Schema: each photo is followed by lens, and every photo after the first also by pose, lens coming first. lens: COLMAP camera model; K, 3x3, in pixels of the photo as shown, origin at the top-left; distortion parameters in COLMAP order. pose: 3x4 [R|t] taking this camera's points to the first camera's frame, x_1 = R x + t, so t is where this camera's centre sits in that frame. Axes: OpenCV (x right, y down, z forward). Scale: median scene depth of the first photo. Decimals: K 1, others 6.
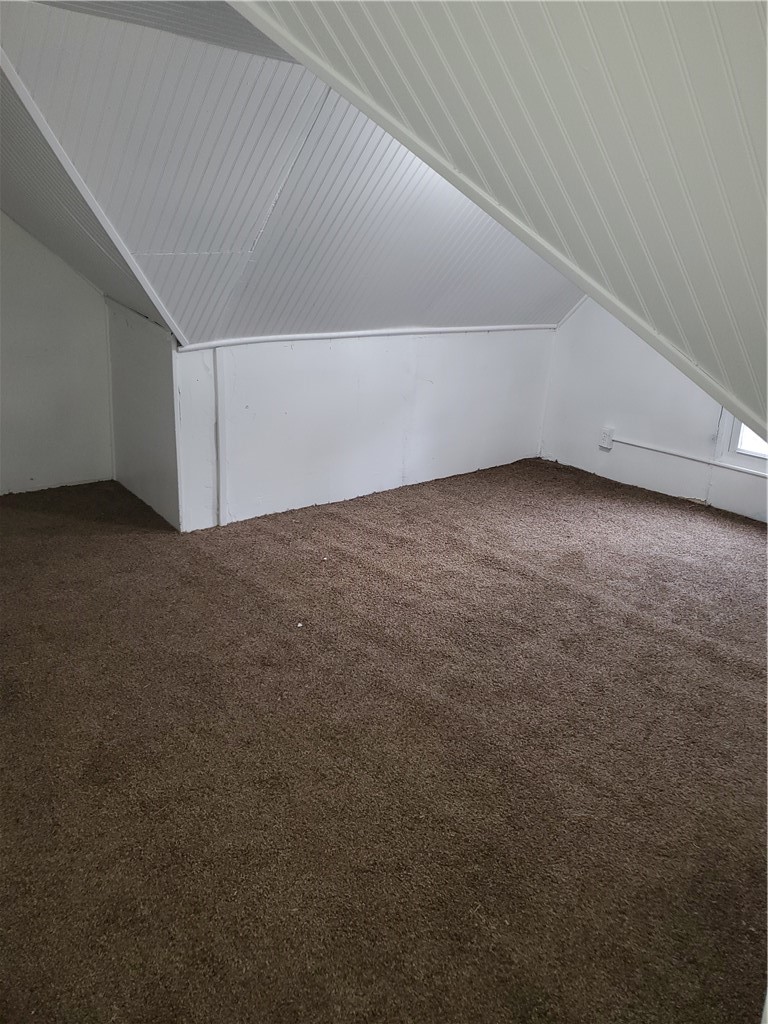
lens RADIAL K [[792.4, 0, 384.9], [0, 792.4, 511.6], [0, 0, 1]] dist [0.012284, 0.006712]
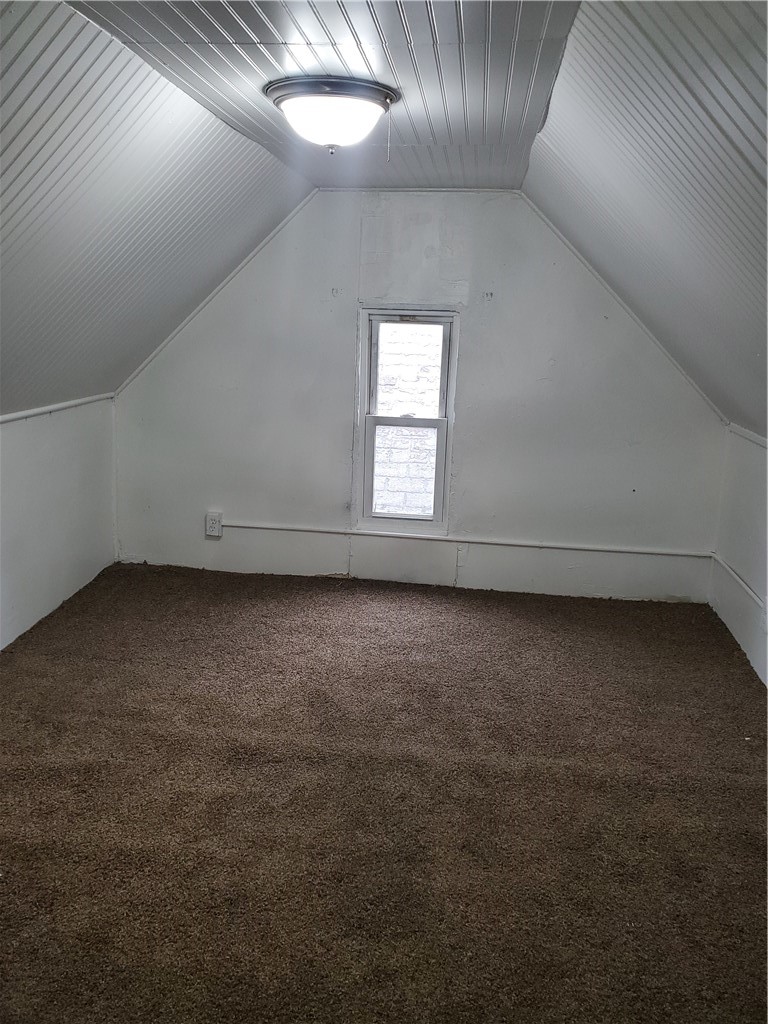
lens RADIAL K [[792.4, 0, 383.7], [0, 792.4, 512.0], [0, 0, 1]] dist [0.012284, 0.006712]
pose [[0.710188, -0.190378, 0.677782, -0.178663], [0.214536, 0.975476, 0.049202, -0.129050], [-0.670527, 0.110466, 0.733615, 0.334387]]
